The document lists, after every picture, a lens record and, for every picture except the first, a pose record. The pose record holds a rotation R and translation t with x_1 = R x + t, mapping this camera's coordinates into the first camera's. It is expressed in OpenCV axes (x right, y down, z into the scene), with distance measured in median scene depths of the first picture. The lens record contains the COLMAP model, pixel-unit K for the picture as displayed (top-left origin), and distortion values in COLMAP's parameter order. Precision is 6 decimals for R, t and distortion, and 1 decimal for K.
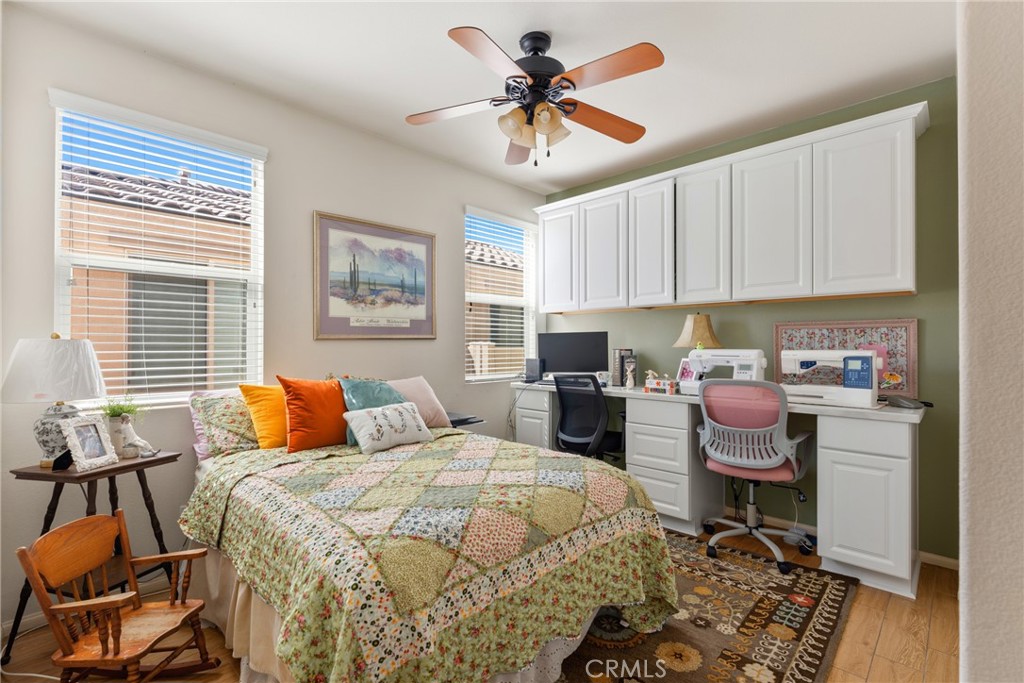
lens RADIAL K [[467.9, 0, 511.8], [0, 467.9, 345.2], [0, 0, 1]] dist [-0.034347, -0.000230]
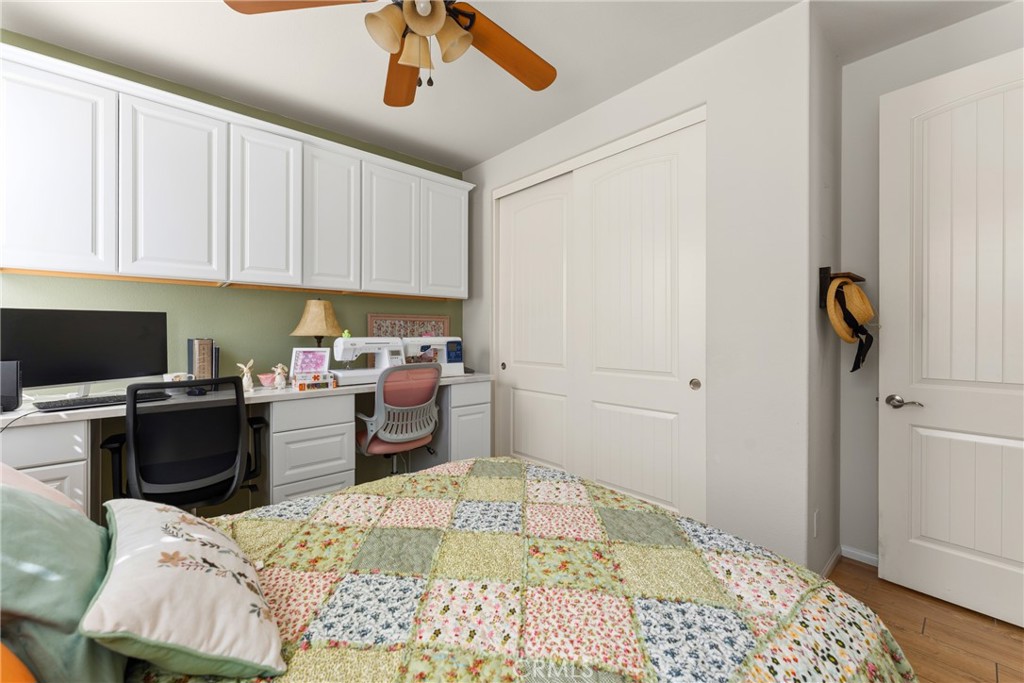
lens RADIAL K [[410.0, 0, 508.7], [0, 410.0, 334.1], [0, 0, 1]] dist [-0.006192, 0.000620]
pose [[0.075542, -0.000615, 0.997142, -0.422397], [-0.000177, 1.000000, 0.000630, 0.001305], [-0.997143, -0.000225, 0.075542, 0.598172]]
